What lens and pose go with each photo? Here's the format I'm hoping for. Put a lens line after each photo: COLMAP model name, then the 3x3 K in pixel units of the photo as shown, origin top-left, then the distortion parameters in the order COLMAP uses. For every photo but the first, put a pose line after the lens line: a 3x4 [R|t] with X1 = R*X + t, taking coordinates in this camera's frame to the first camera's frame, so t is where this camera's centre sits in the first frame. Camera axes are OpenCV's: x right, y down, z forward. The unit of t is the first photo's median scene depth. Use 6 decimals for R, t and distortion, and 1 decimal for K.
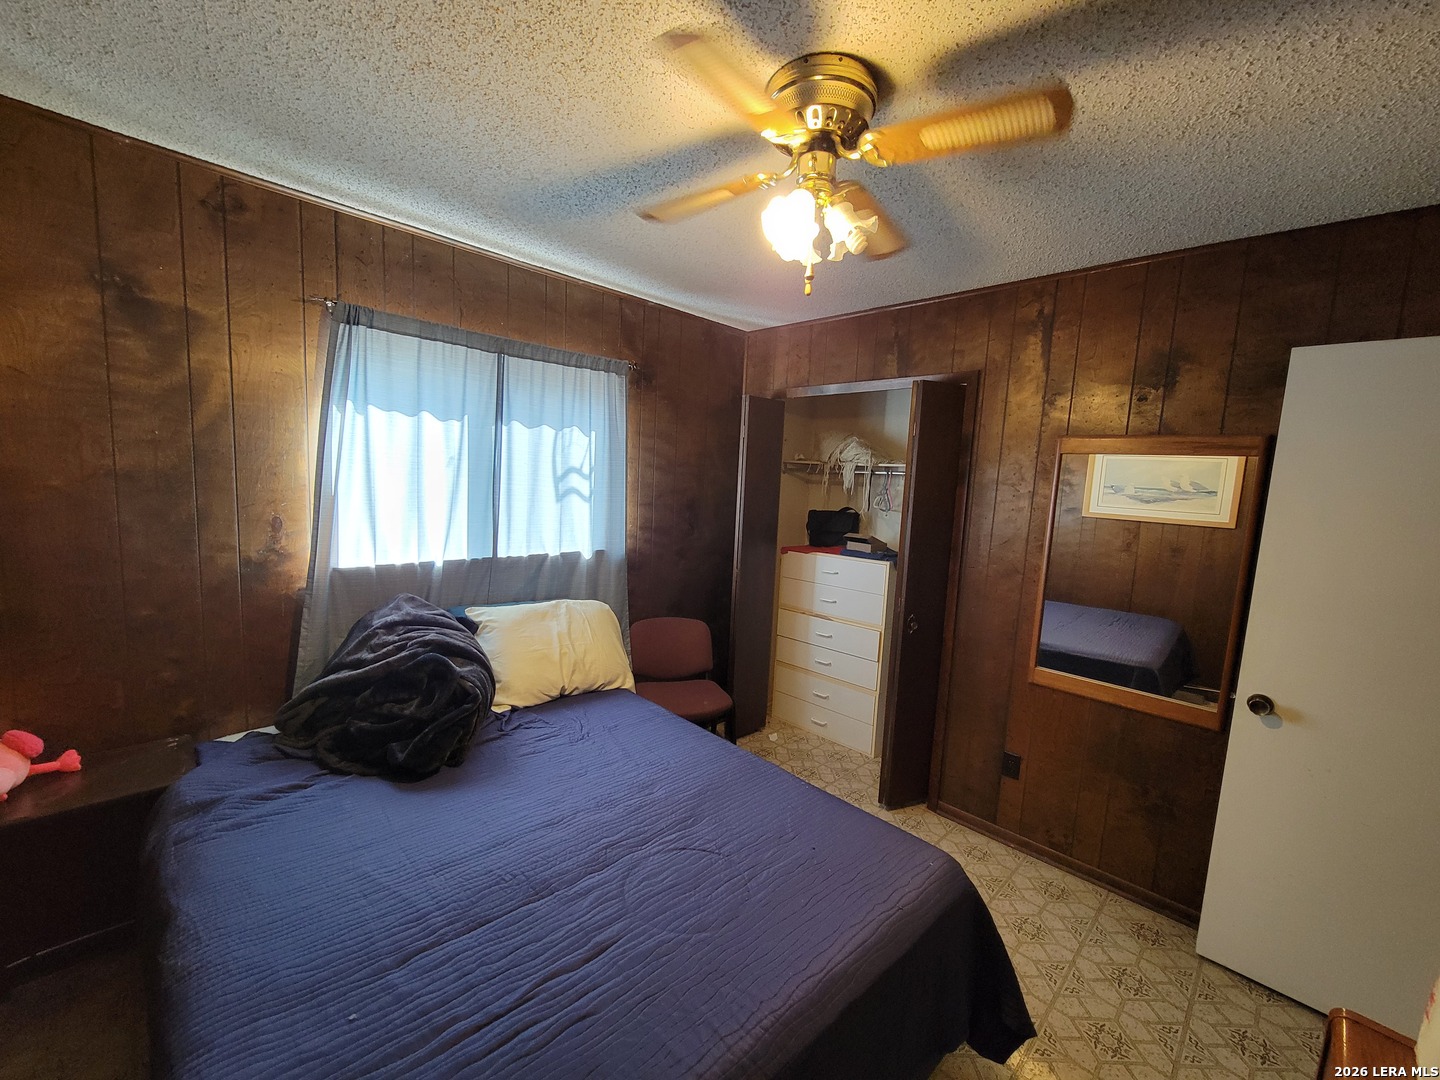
lens RADIAL K [[591.1, 0, 719.0], [0, 591.1, 542.1], [0, 0, 1]] dist [0.002520, -0.001223]
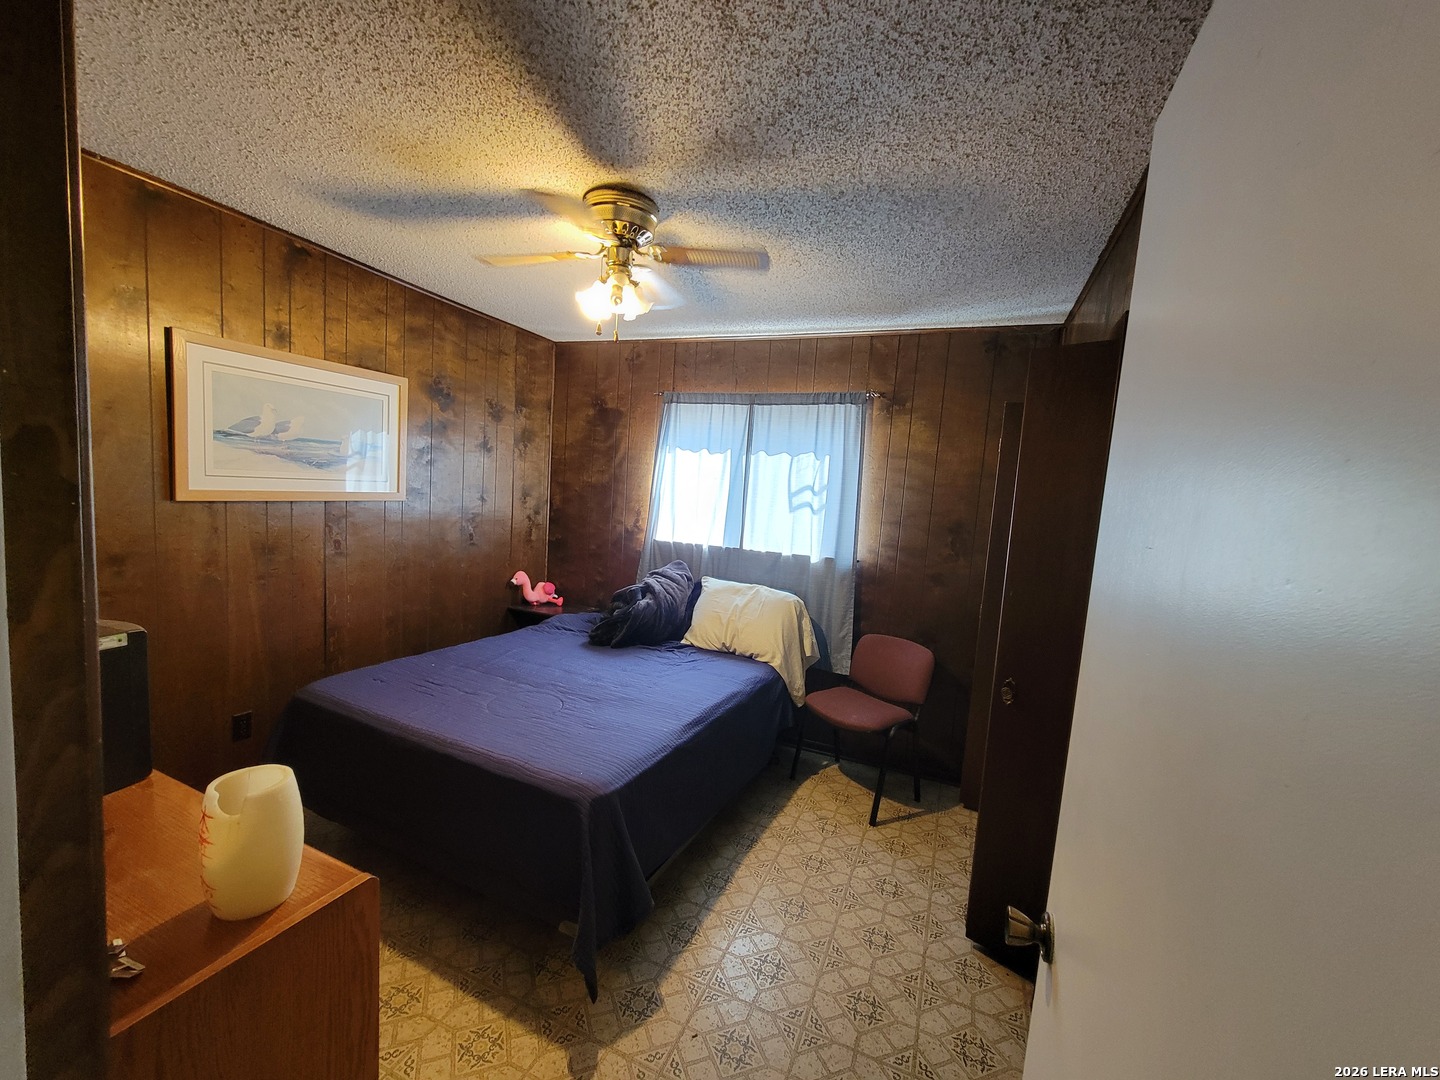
lens RADIAL K [[591.1, 0, 716.1], [0, 591.1, 543.1], [0, 0, 1]] dist [0.002520, -0.001223]
pose [[0.374204, 0.062559, -0.925234, 0.914703], [-0.151269, 0.988476, 0.005655, 0.014188], [0.914926, 0.137843, 0.379355, 0.422267]]
